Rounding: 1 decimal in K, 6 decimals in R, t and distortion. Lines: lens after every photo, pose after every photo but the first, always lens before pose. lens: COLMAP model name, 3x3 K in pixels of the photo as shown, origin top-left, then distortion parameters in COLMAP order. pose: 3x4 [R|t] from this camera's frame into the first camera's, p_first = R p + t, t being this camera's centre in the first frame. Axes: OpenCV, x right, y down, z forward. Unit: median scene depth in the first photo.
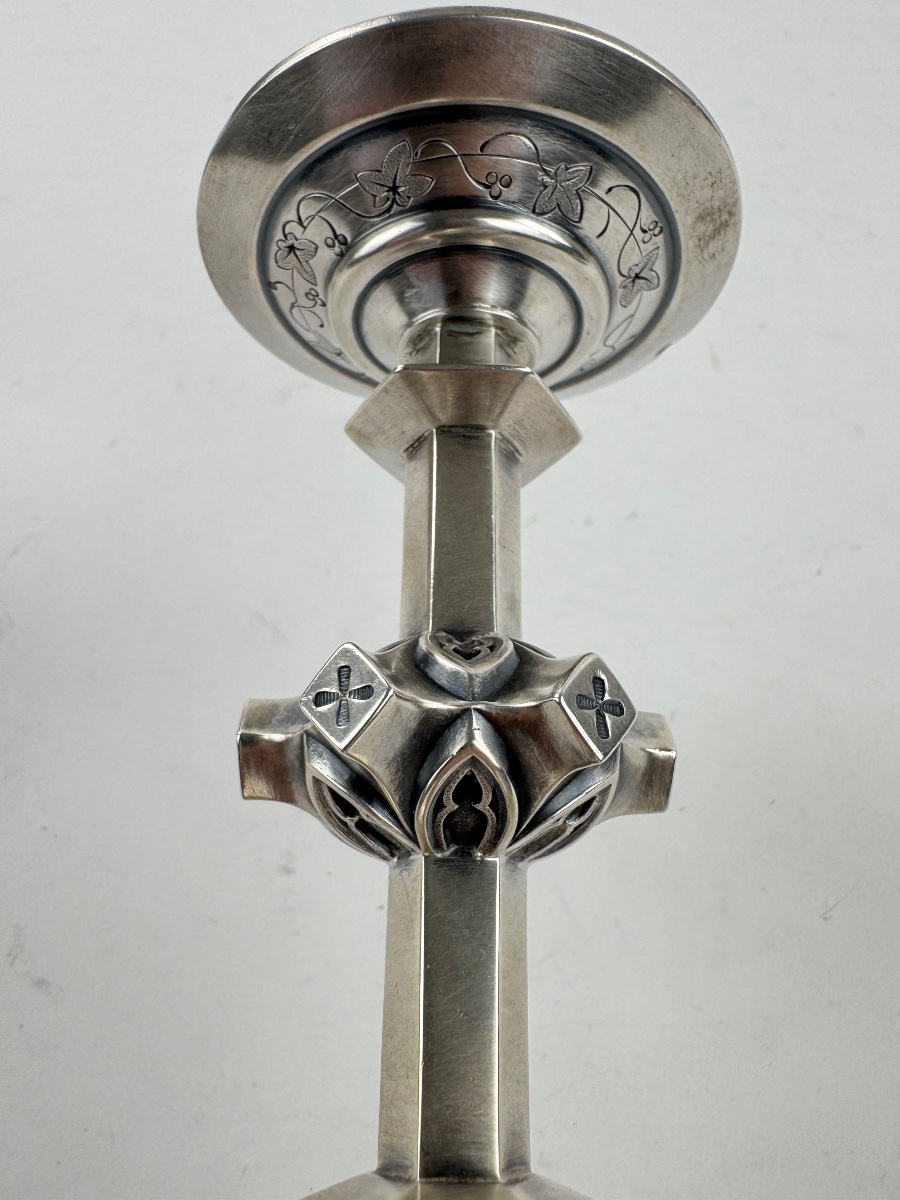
lens RADIAL K [[1001.3, 0, 450.0], [0, 1001.3, 600.0], [0, 0, 1]] dist [-0.004156, -0.000280]
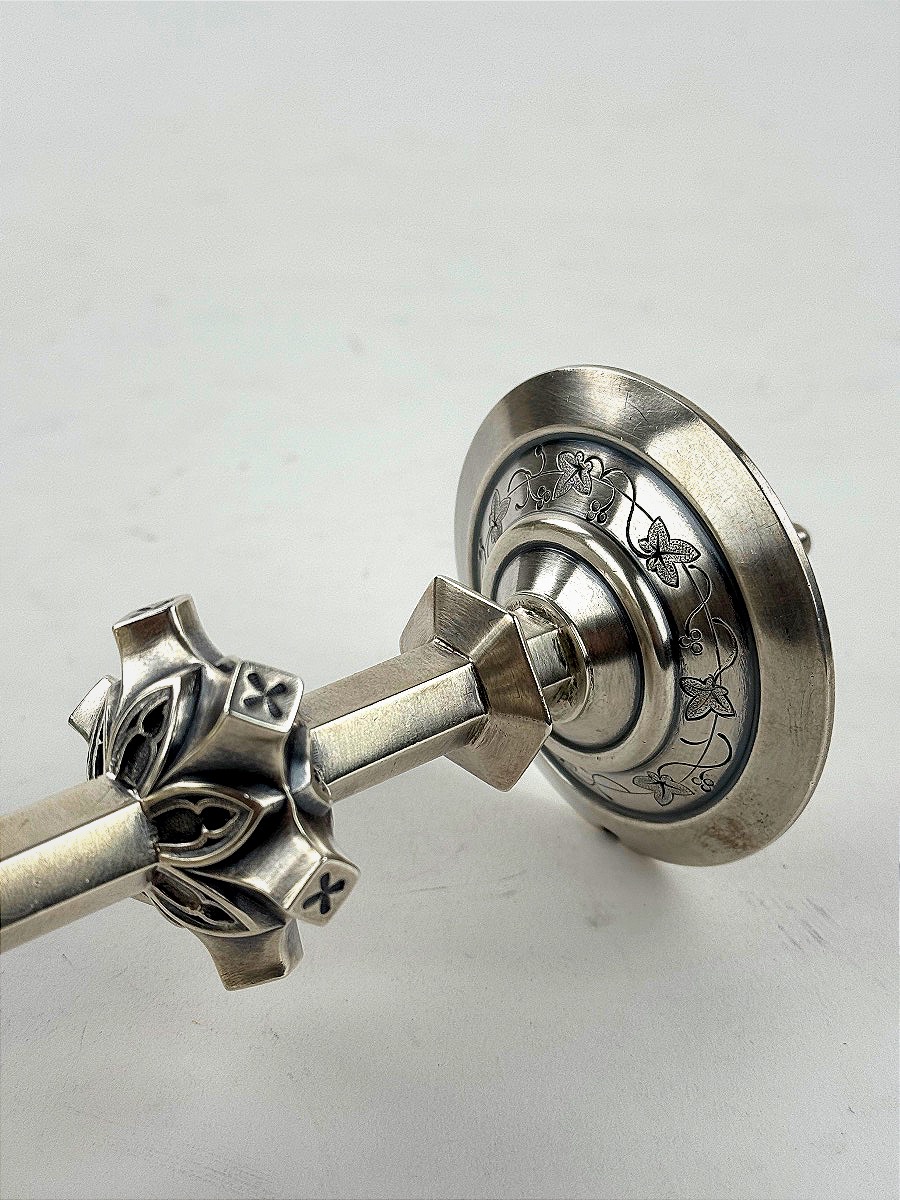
lens RADIAL K [[1939.4, 0, 450.0], [0, 1939.4, 600.0], [0, 0, 1]] dist [0.144948, 0.005194]
pose [[0.331061, 0.940915, 0.071259, -0.224630], [-0.919594, 0.338643, -0.199166, 0.233705], [-0.211530, 0.000407, 0.977371, -0.993902]]
